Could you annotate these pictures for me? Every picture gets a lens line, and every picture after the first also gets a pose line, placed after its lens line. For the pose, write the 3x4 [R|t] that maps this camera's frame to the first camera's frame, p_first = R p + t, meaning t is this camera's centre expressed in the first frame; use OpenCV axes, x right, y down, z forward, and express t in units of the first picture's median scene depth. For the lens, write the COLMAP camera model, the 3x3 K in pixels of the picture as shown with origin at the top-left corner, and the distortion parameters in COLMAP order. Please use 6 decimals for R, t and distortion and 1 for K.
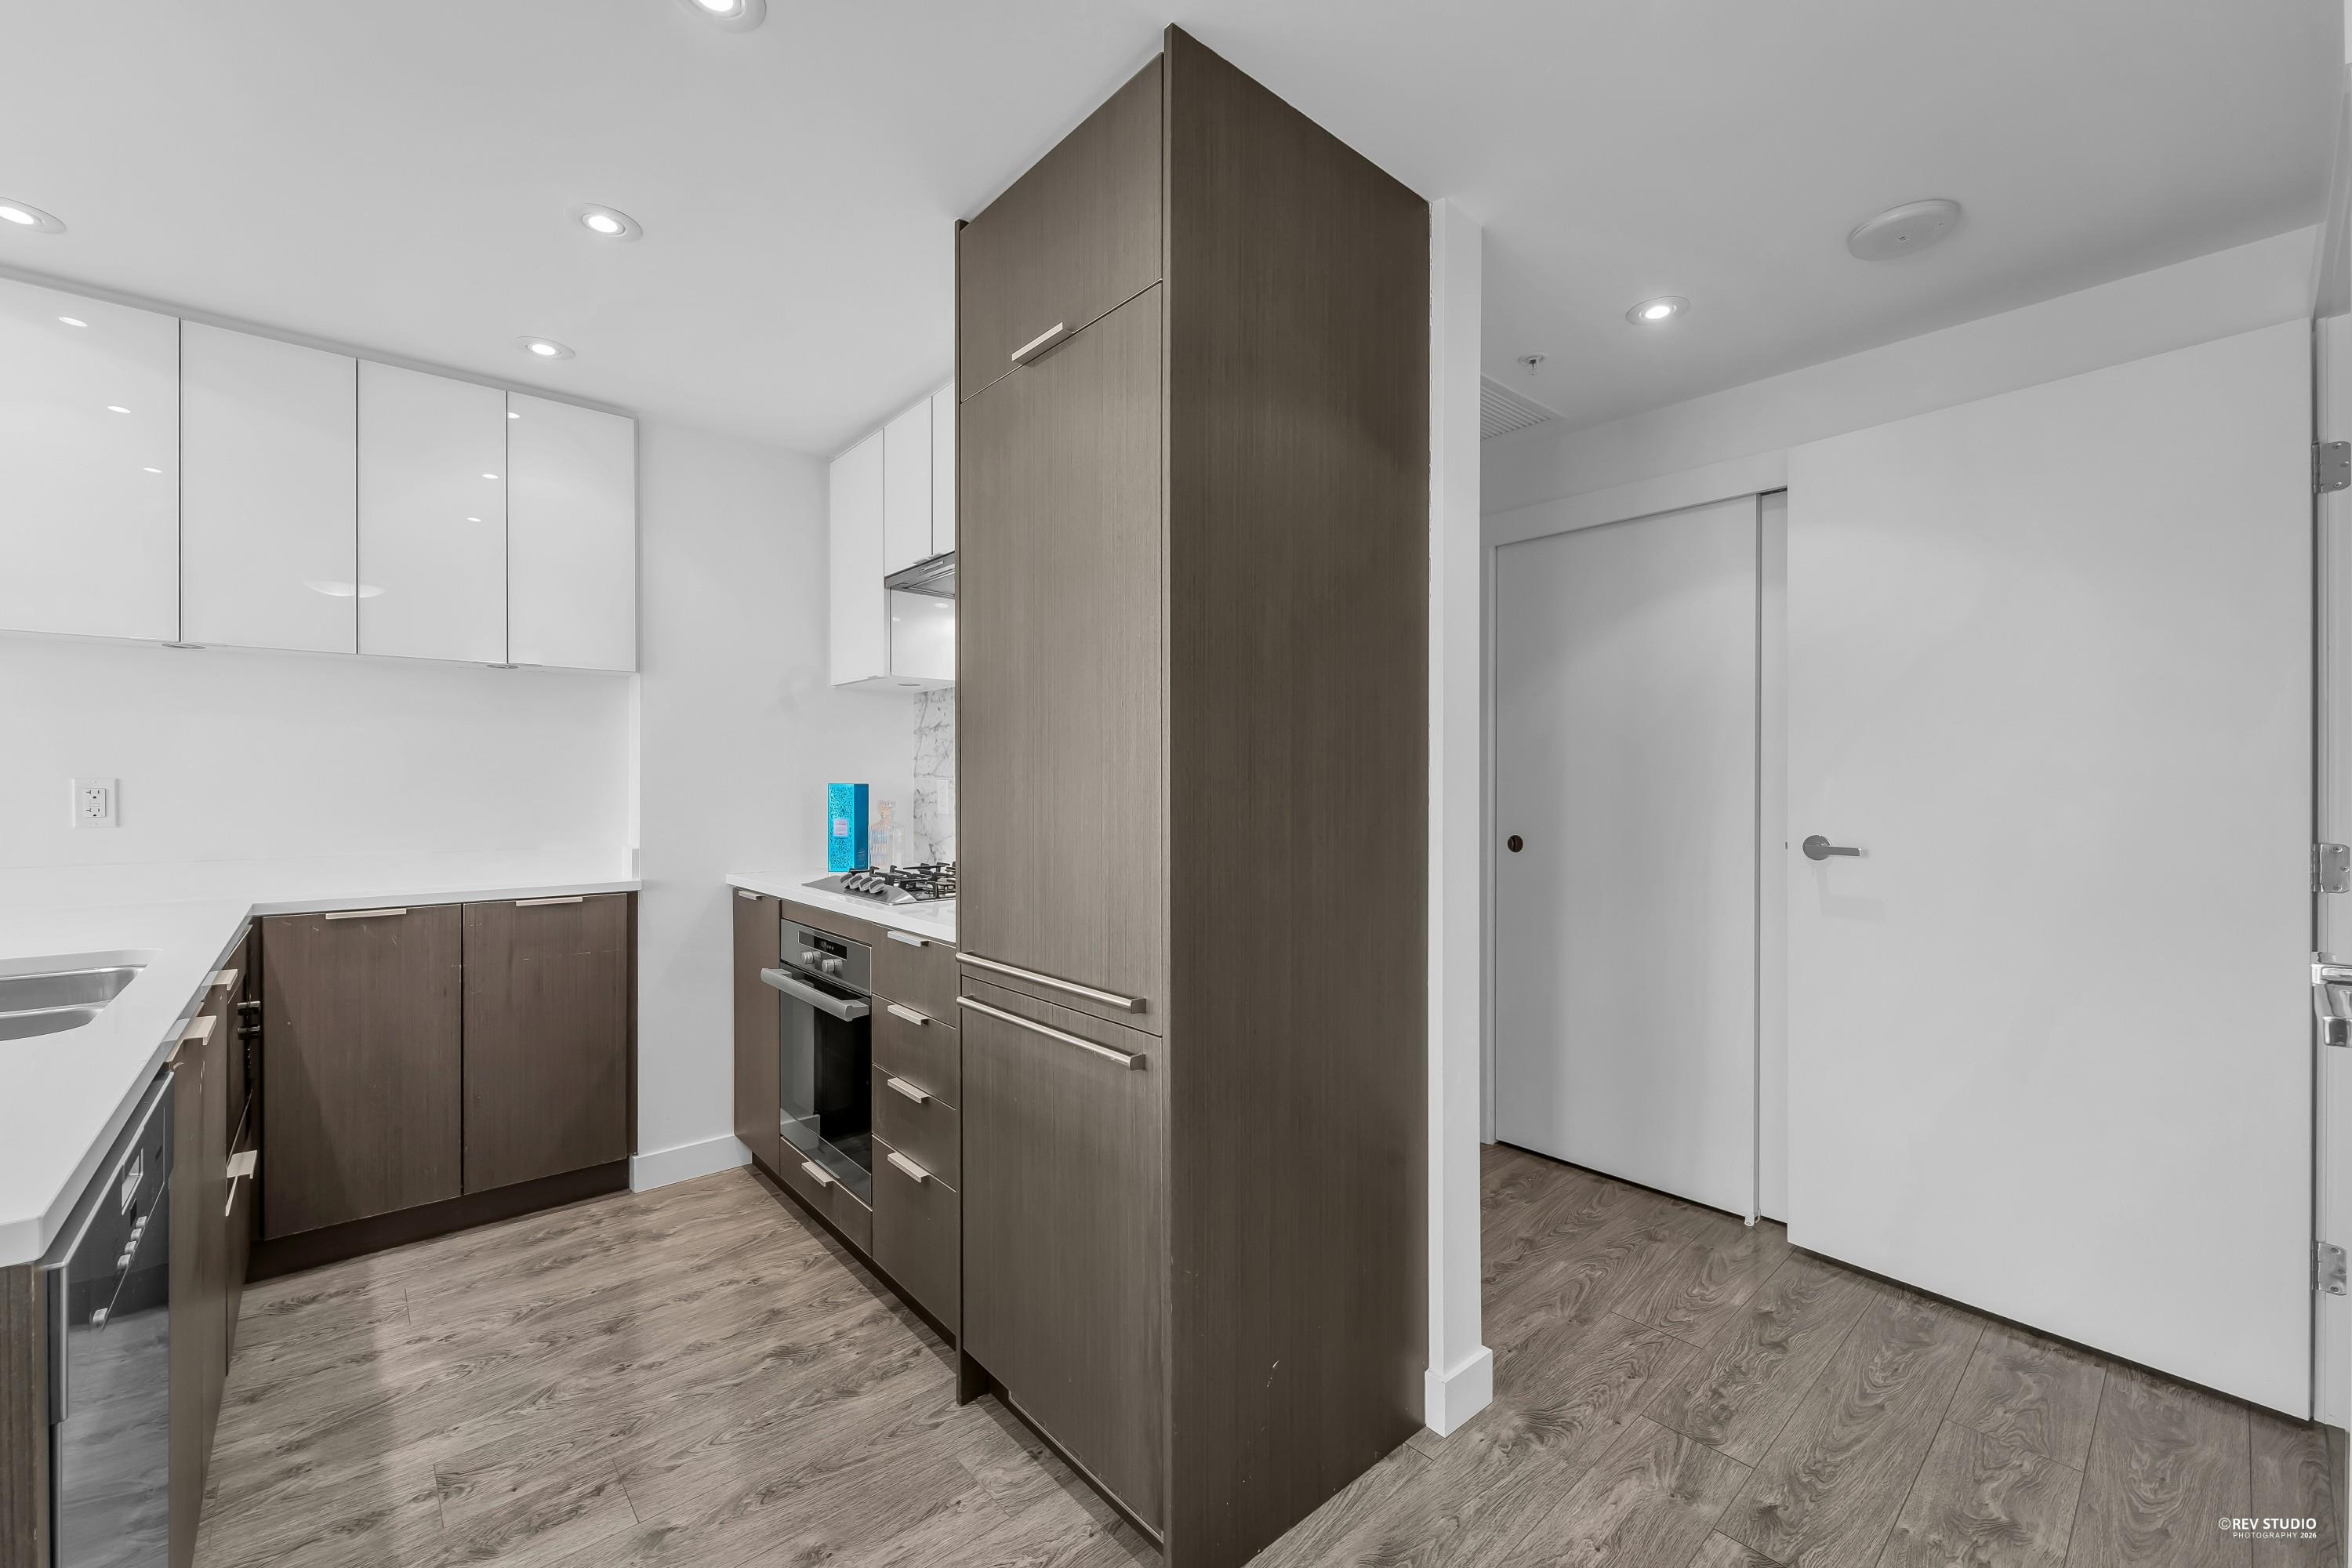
lens RADIAL K [[944.4, 0, 1187.6], [0, 944.4, 782.9], [0, 0, 1]] dist [0.002526, -0.000579]
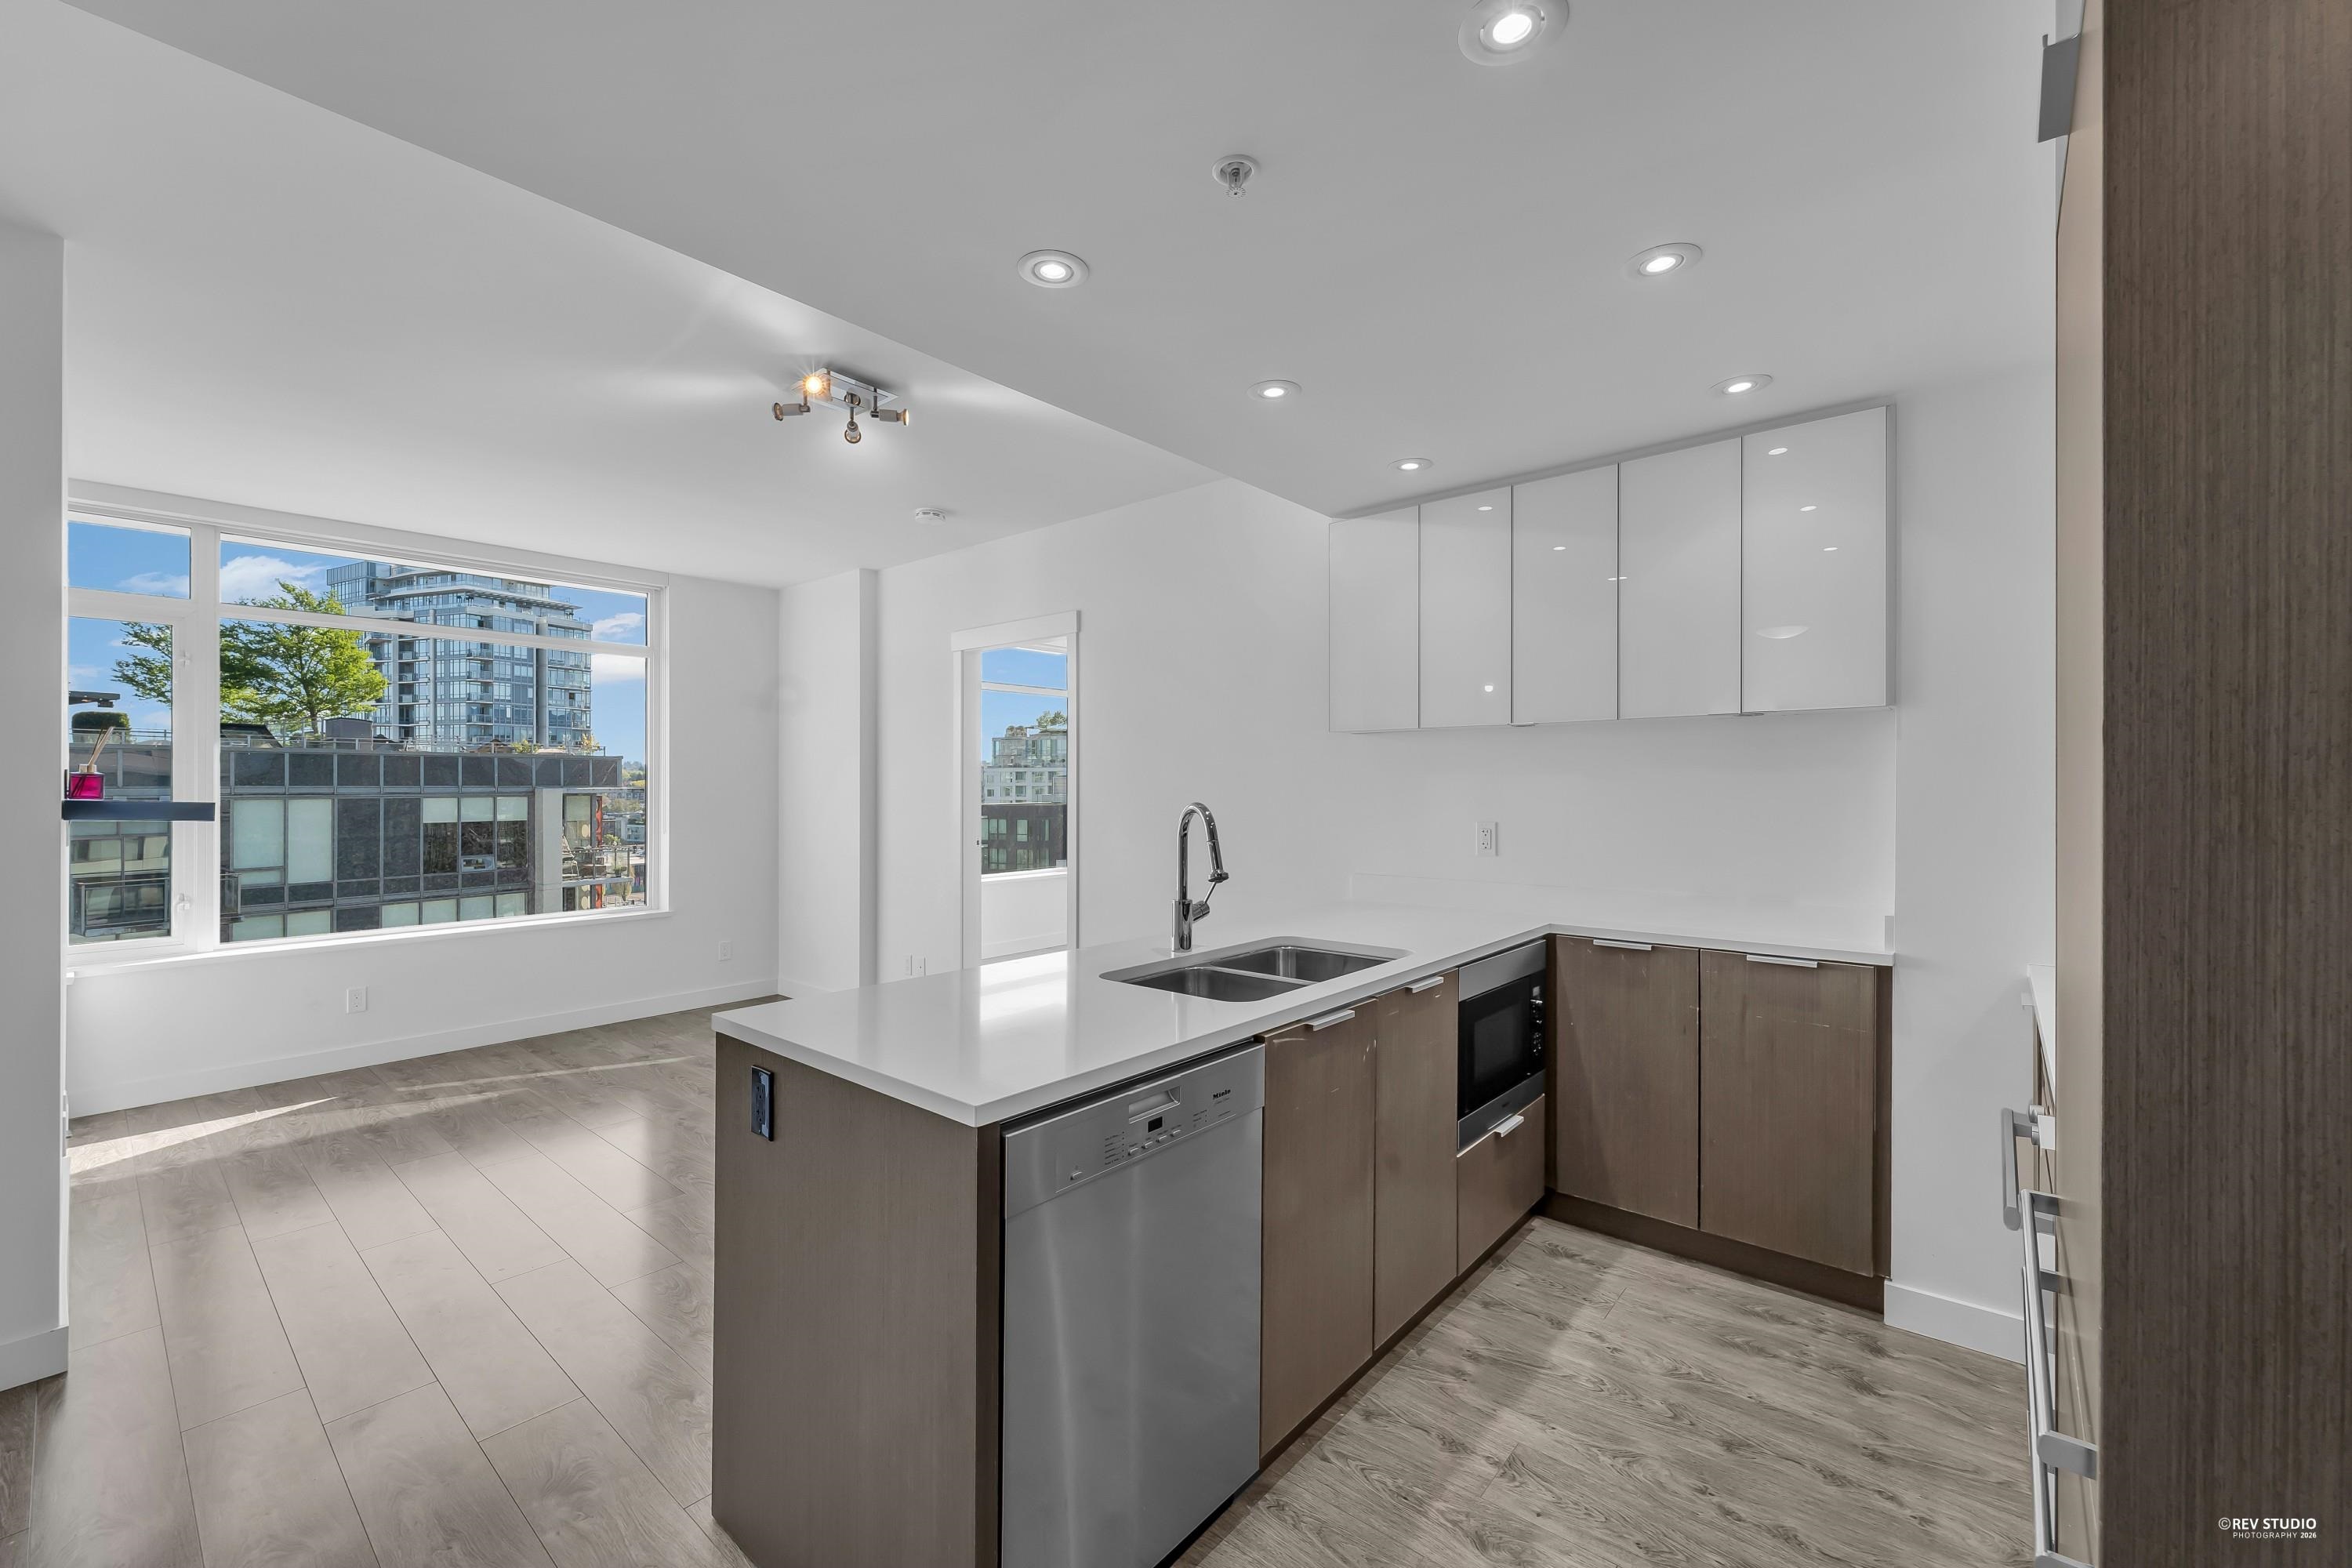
lens RADIAL K [[961.3, 0, 1177.5], [0, 961.3, 781.1], [0, 0, 1]] dist [0.000730, -0.000476]
pose [[0.132084, -0.003557, -0.991232, 0.233232], [-0.000817, 0.999993, -0.003697, -0.058736], [0.991238, 0.001298, 0.132080, 0.330907]]
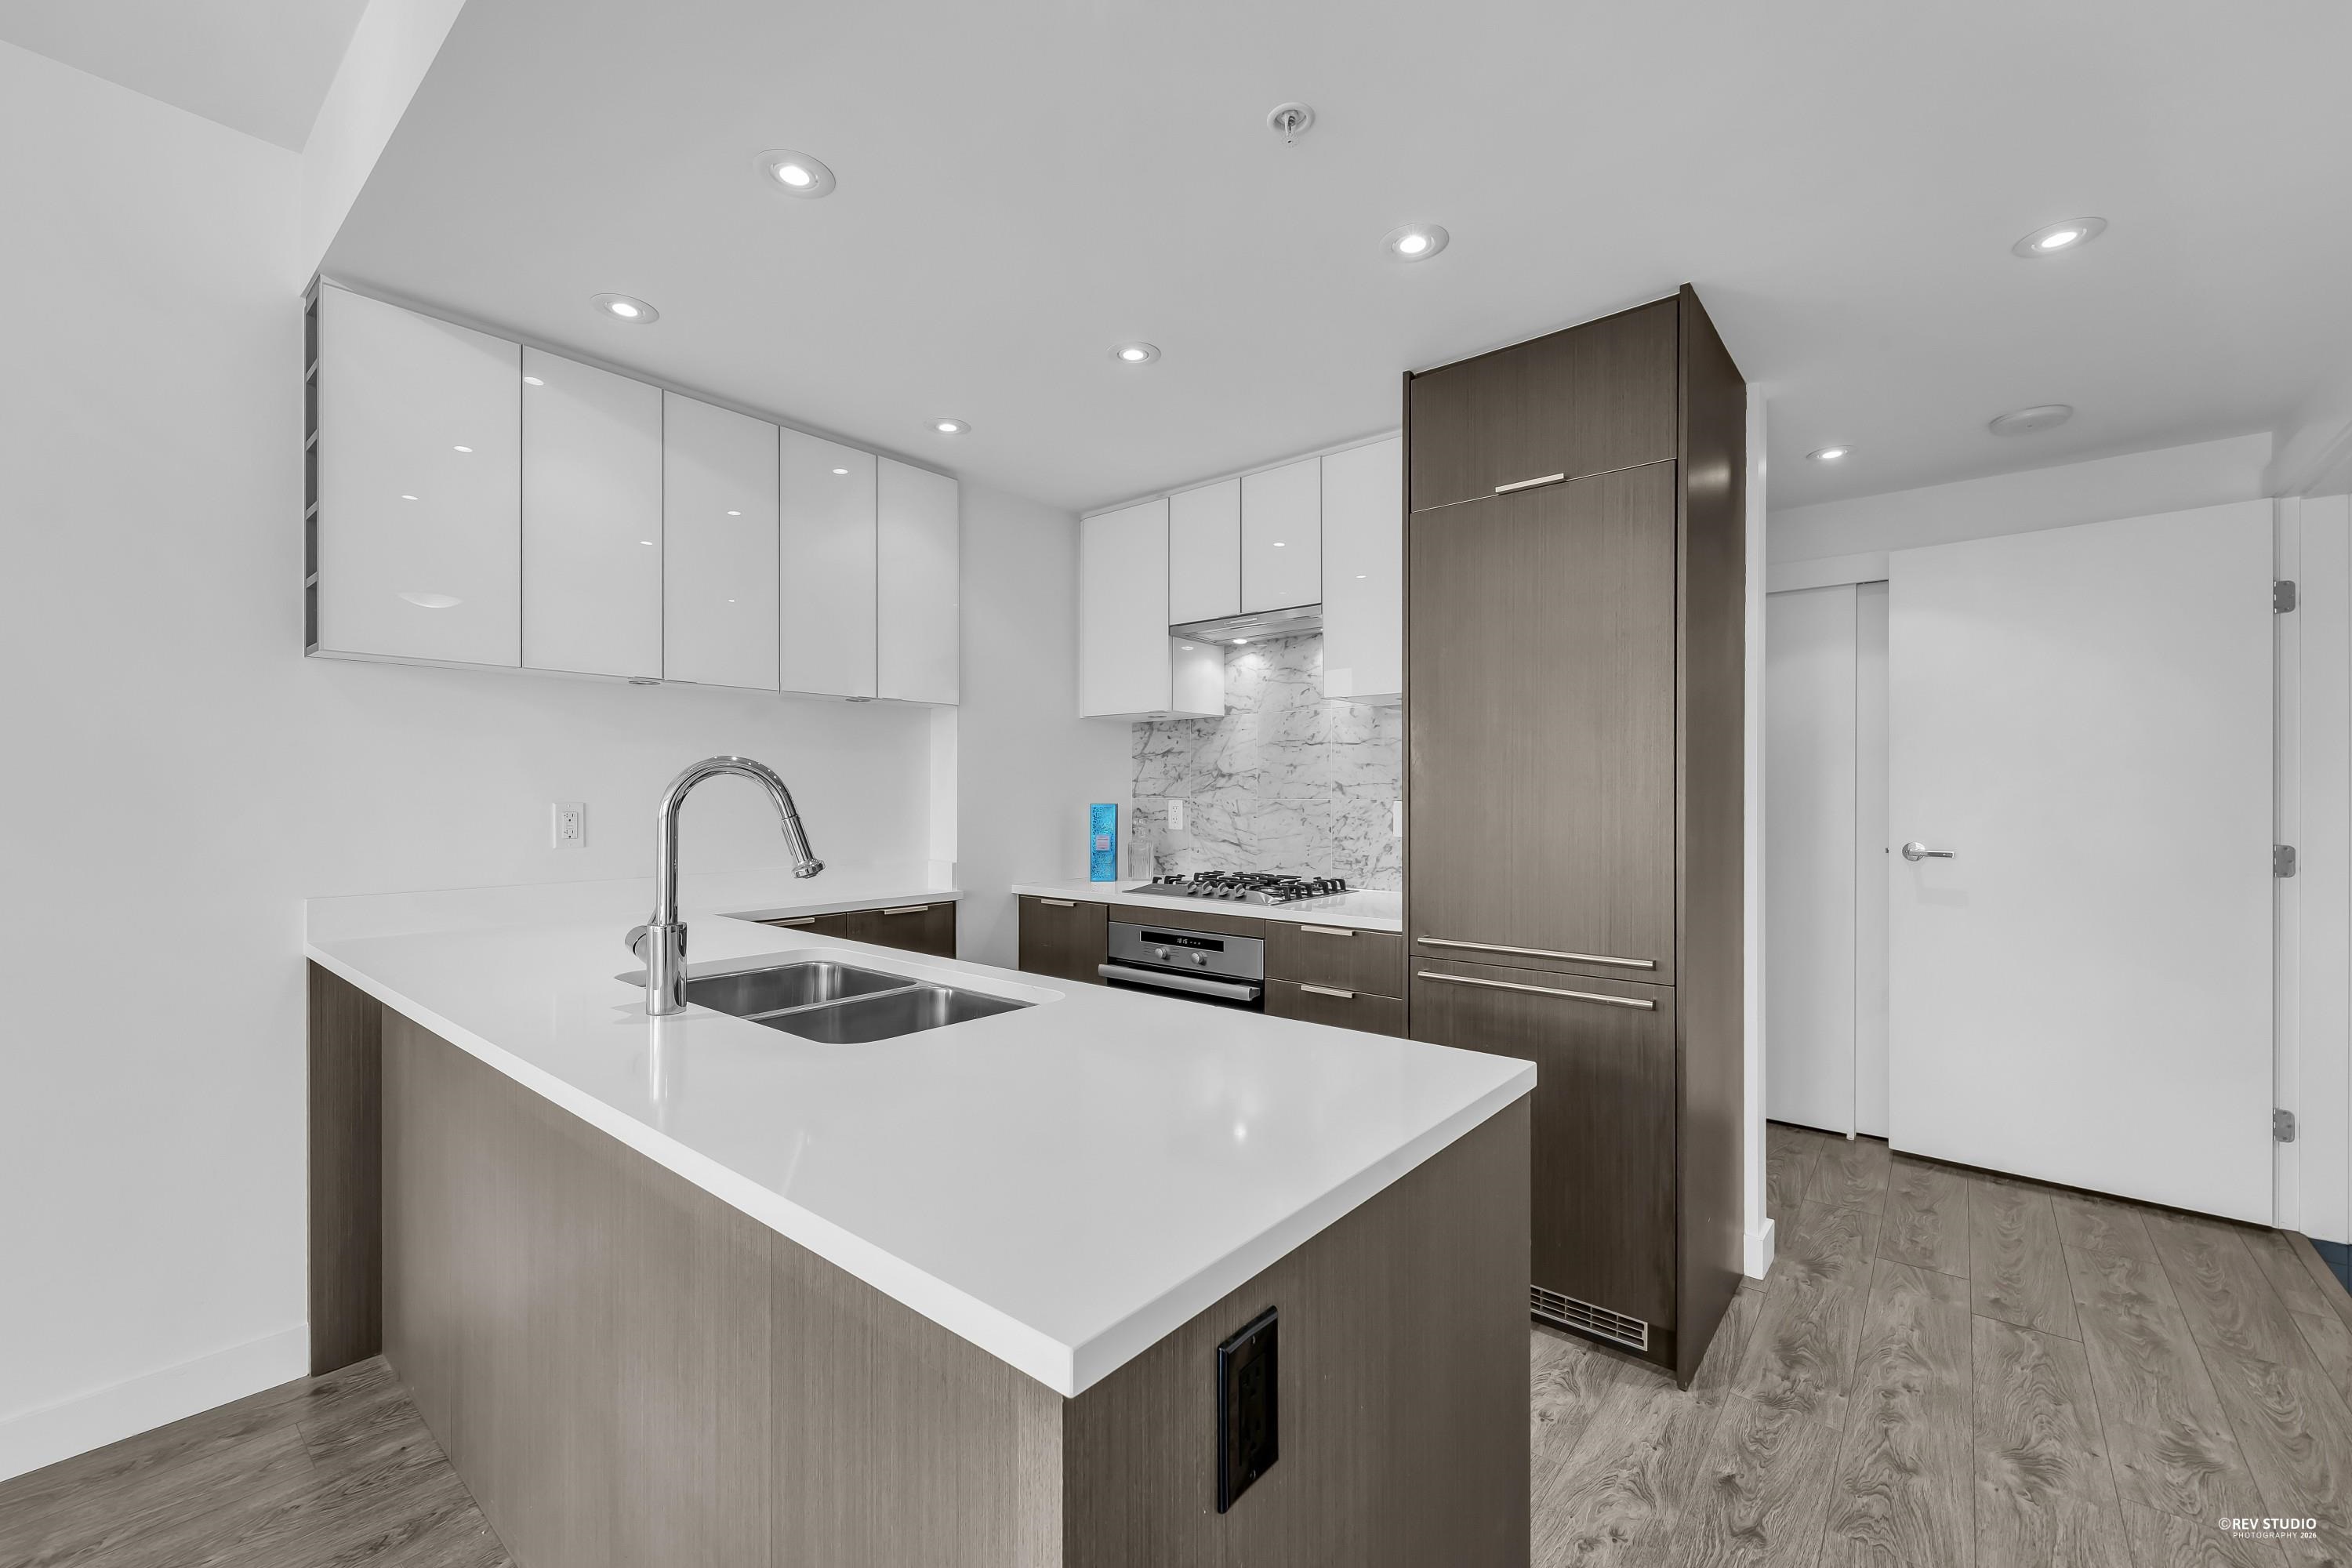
lens RADIAL K [[948.2, 0, 1181.6], [0, 948.2, 789.7], [0, 0, 1]] dist [0.001147, 0.000137]
pose [[0.988881, 0.000396, 0.148710, -0.625074], [0.000515, 0.999981, -0.006089, -0.012753], [-0.148710, 0.006098, 0.988862, -0.201254]]
